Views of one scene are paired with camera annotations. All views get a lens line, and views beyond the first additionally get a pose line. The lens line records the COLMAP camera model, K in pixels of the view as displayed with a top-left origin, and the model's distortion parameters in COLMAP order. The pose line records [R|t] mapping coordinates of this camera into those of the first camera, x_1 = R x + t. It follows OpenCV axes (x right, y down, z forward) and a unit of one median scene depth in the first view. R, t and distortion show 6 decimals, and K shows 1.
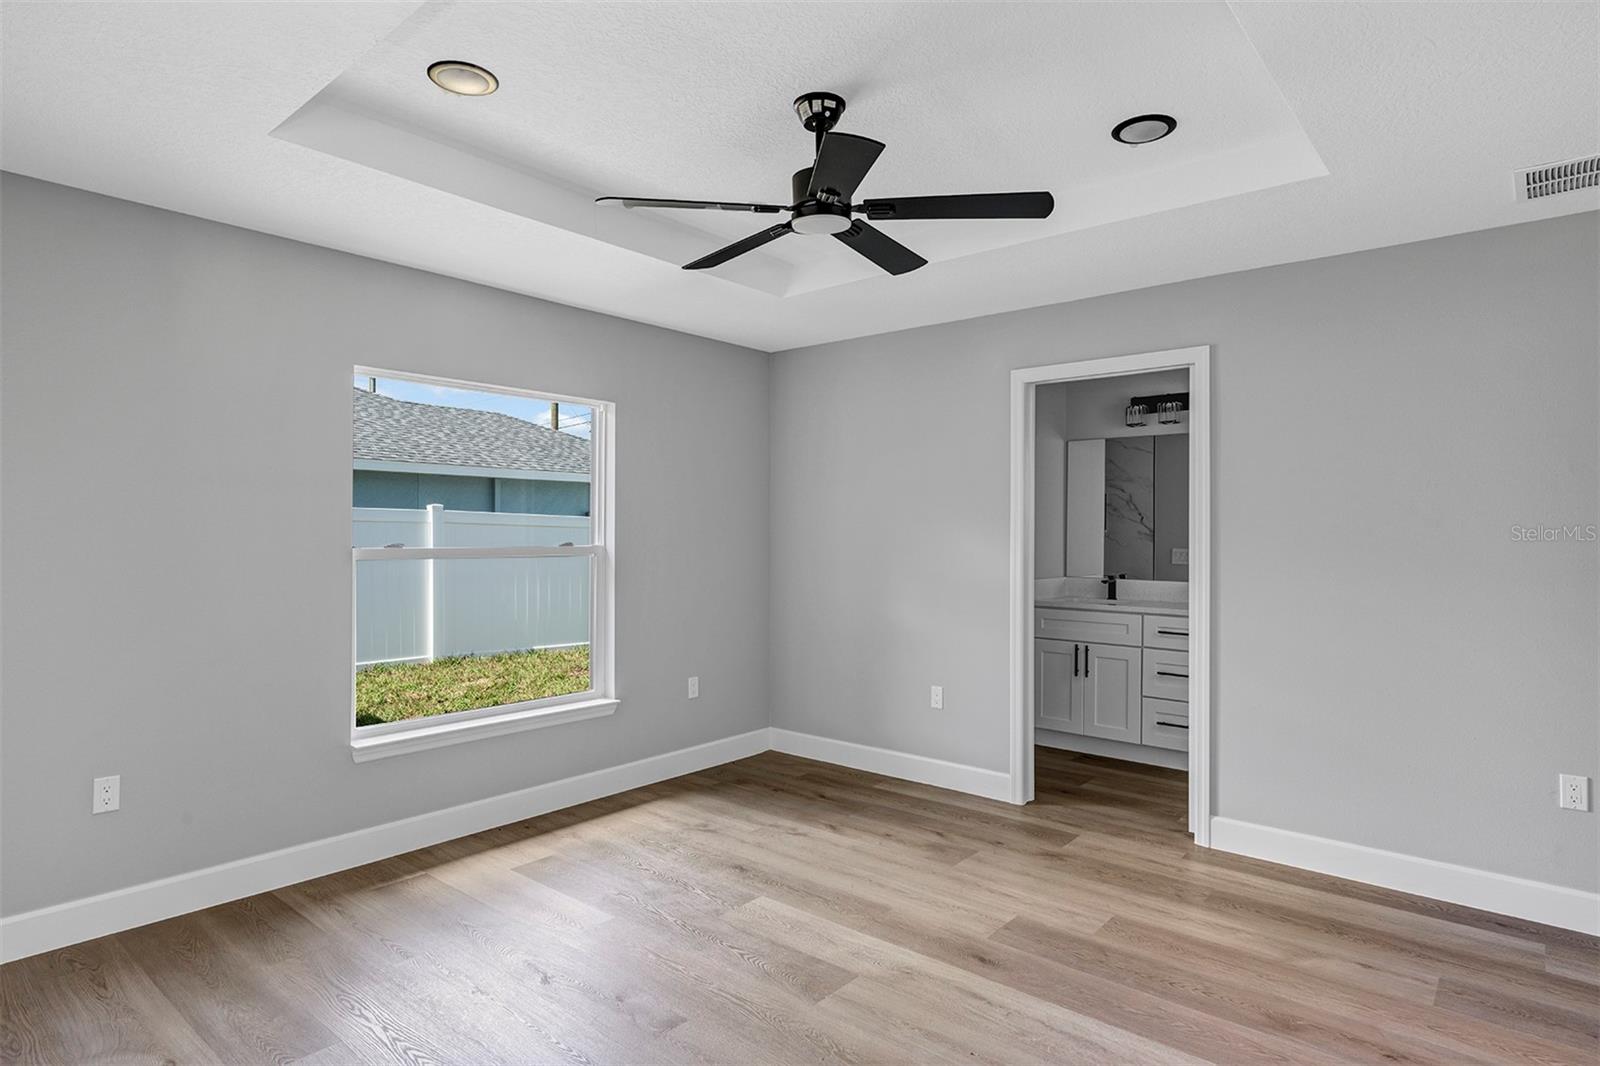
lens RADIAL K [[846.1, 0, 794.2], [0, 846.1, 537.8], [0, 0, 1]] dist [0.001198, 0.000872]
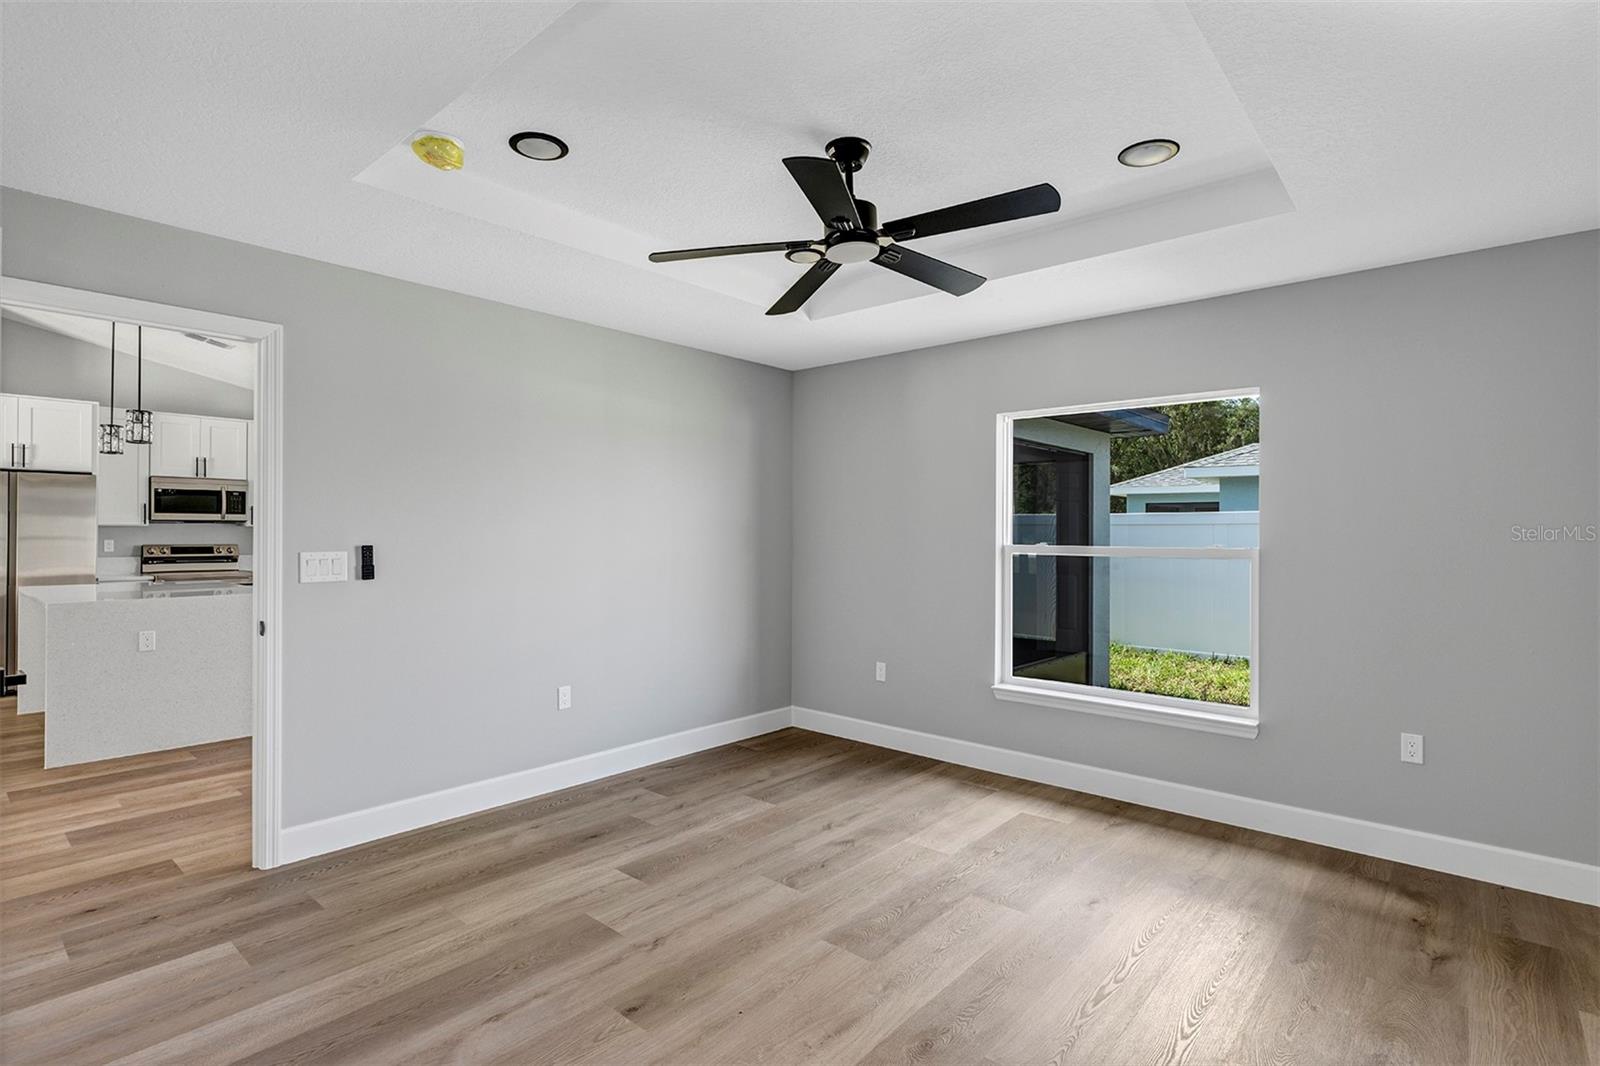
lens RADIAL K [[774.8, 0, 802.7], [0, 774.8, 531.7], [0, 0, 1]] dist [-0.004594, 0.001900]
pose [[0.010203, -0.003203, -0.999943, 0.707565], [-0.007872, 0.999964, -0.003284, -0.000125], [0.999917, 0.007905, 0.010178, 0.629370]]
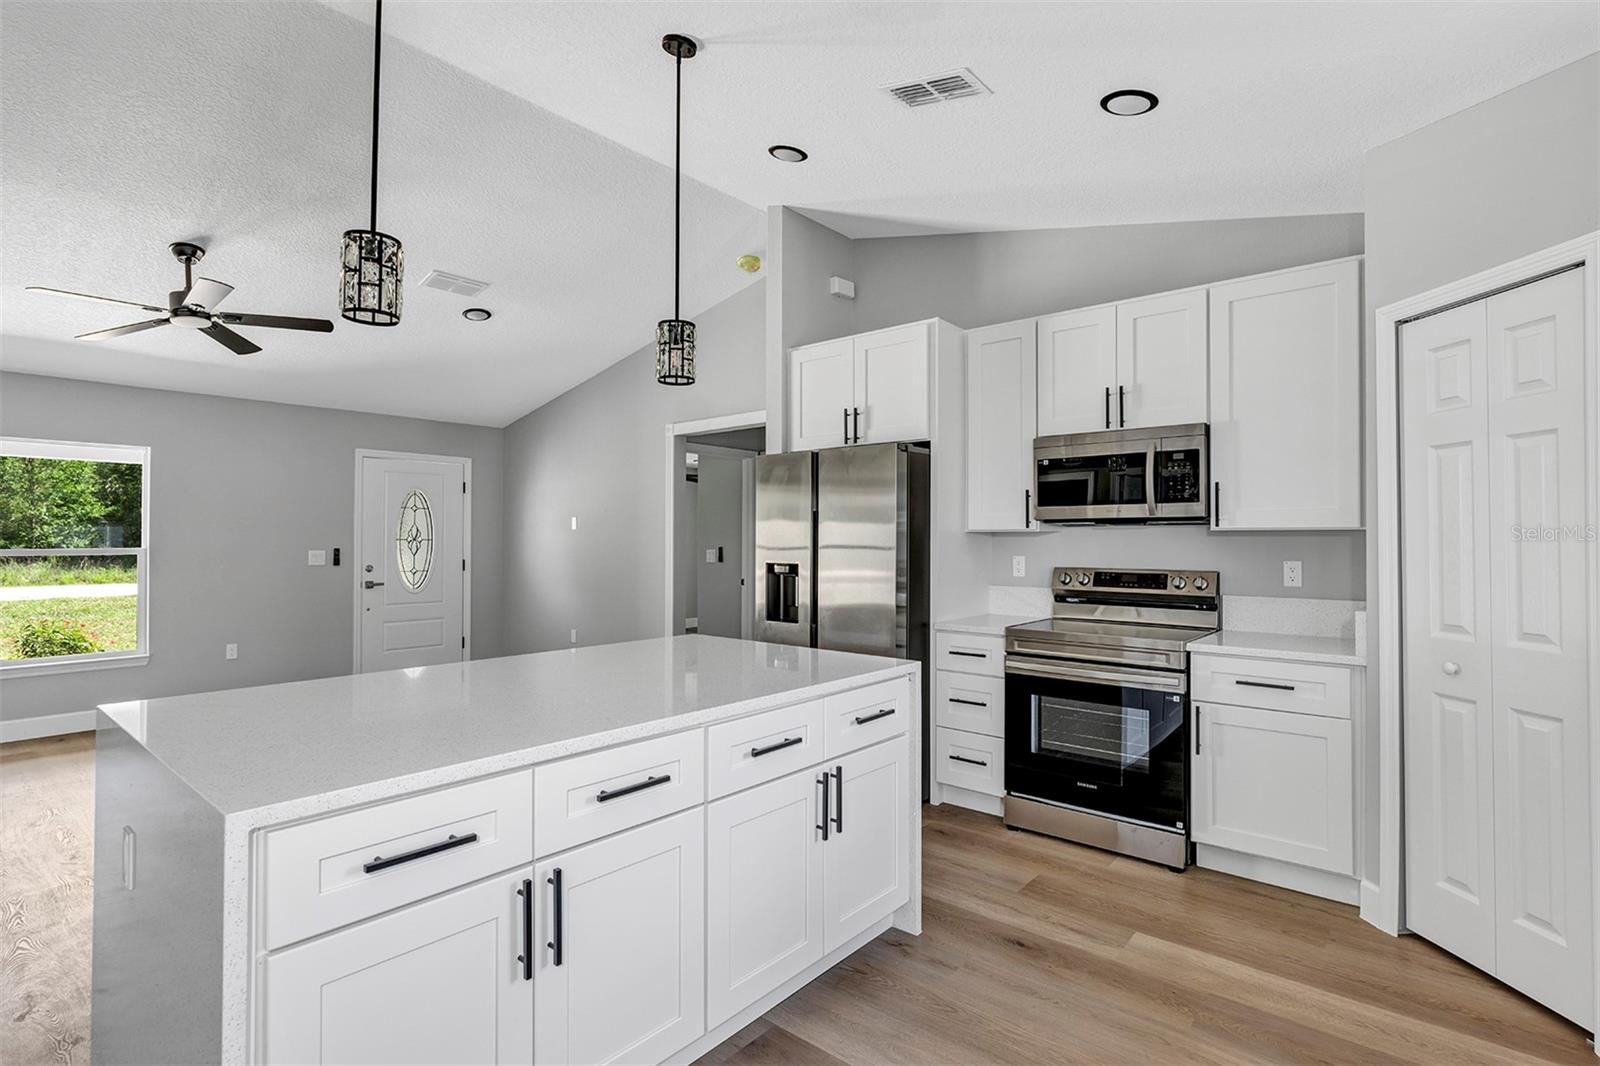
lens RADIAL K [[774.8, 0, 795.4], [0, 774.8, 529.7], [0, 0, 1]] dist [-0.004594, 0.001900]
pose [[-0.999999, -0.001541, 0.000296, -0.911803], [-0.001542, 0.999982, -0.005762, -0.004632], [-0.000287, -0.005762, -0.999983, 0.043358]]
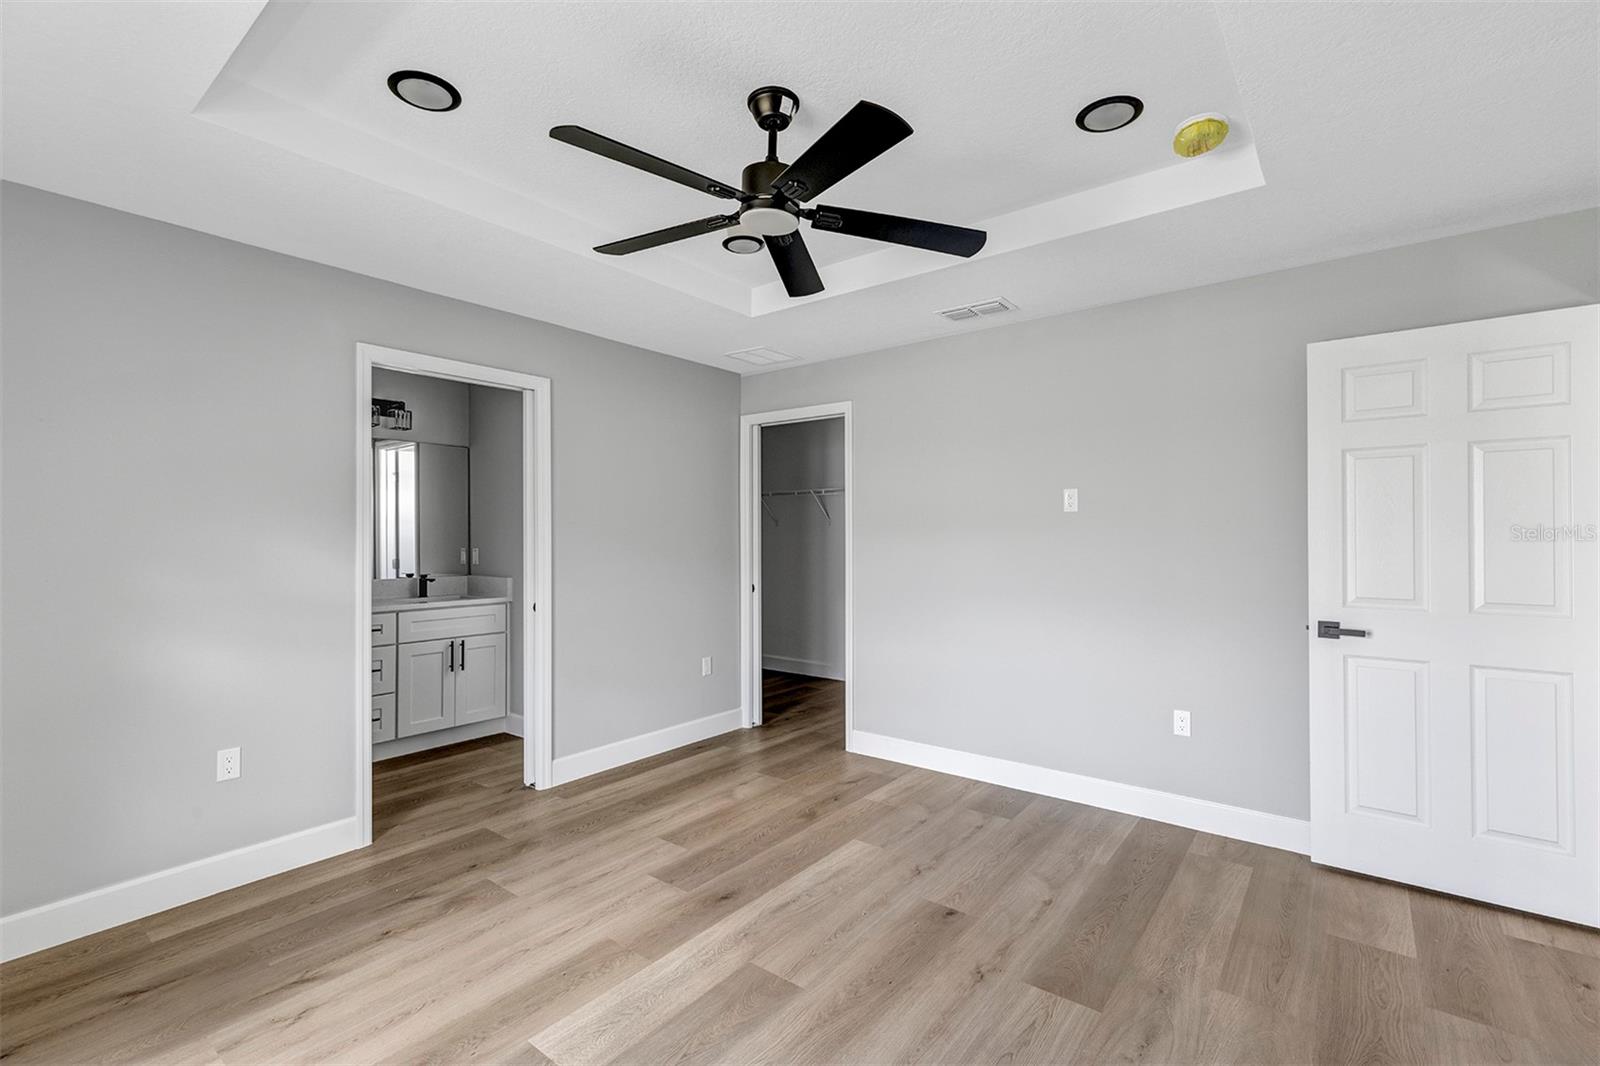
lens RADIAL K [[725.4, 0, 779.5], [0, 725.4, 522.4], [0, 0, 1]] dist [0.006505, -0.000550]
pose [[-0.029937, 0.010177, 0.999500, -0.566422], [0.006257, 0.999930, -0.009994, -0.004568], [-0.999532, 0.005955, -0.029998, 0.689569]]
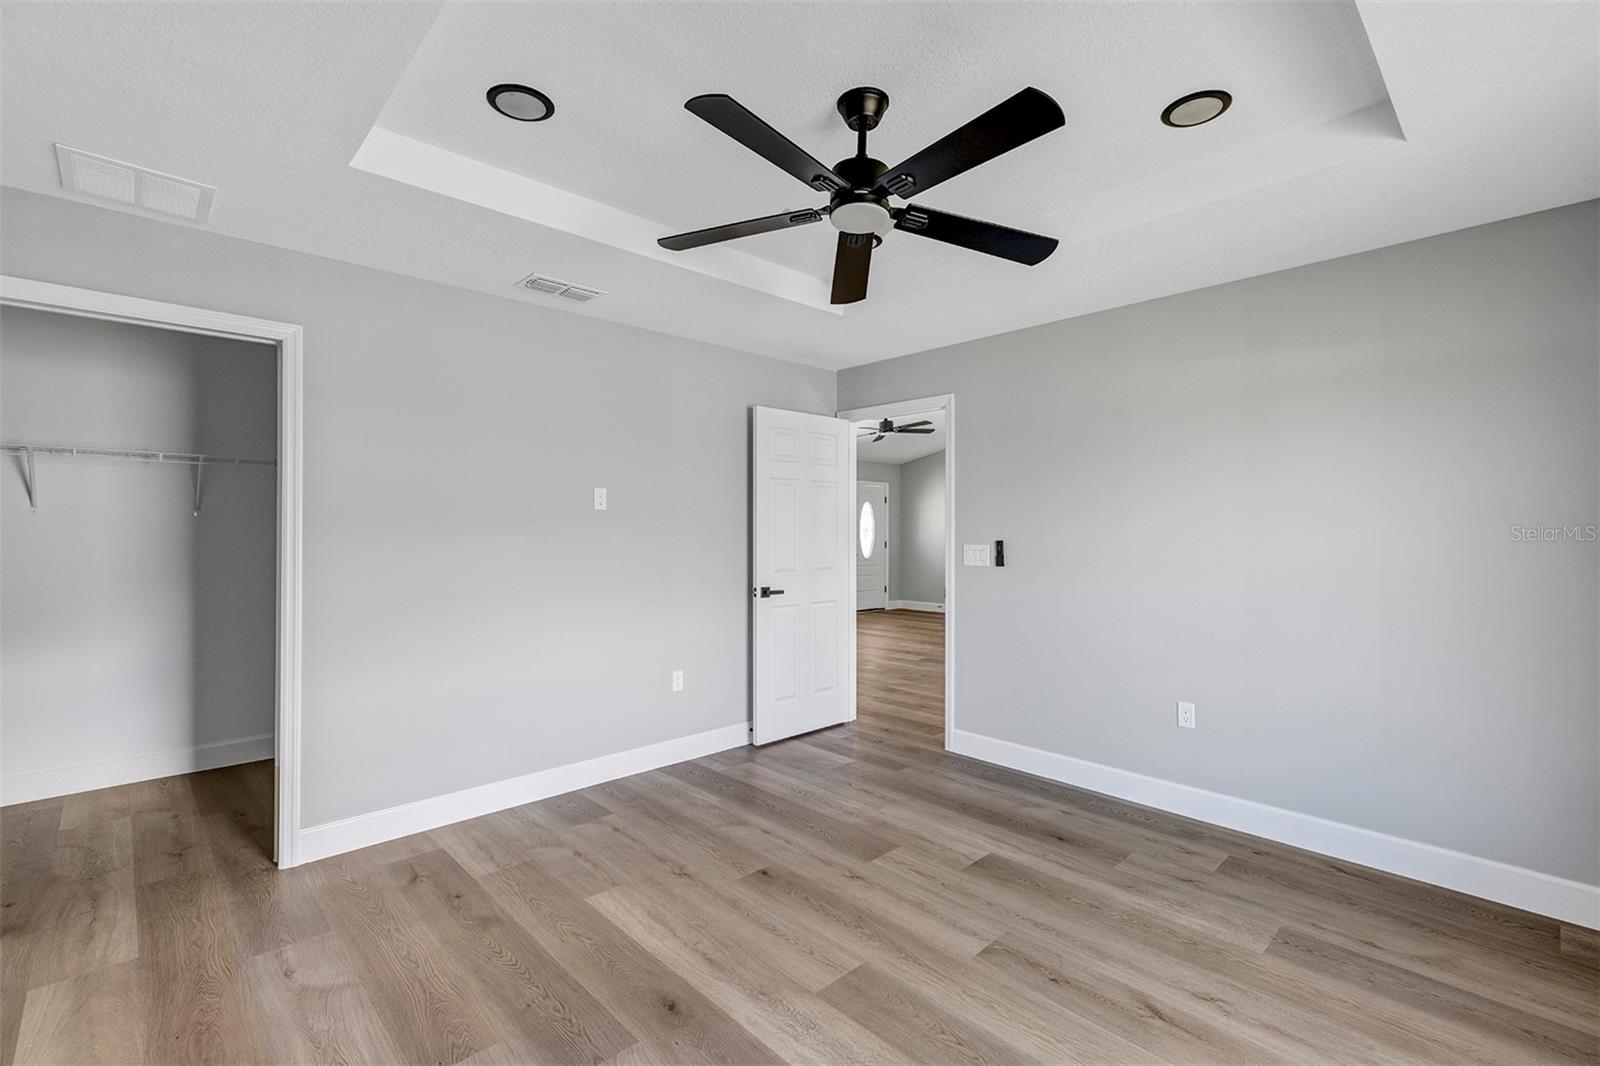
lens RADIAL K [[725.4, 0, 809.0], [0, 725.4, 526.1], [0, 0, 1]] dist [0.006505, -0.000550]
pose [[-0.996537, -0.005213, 0.082985, 0.013102], [-0.005157, 0.999986, 0.000889, -0.005663], [-0.082988, 0.000458, -0.996550, 1.266443]]
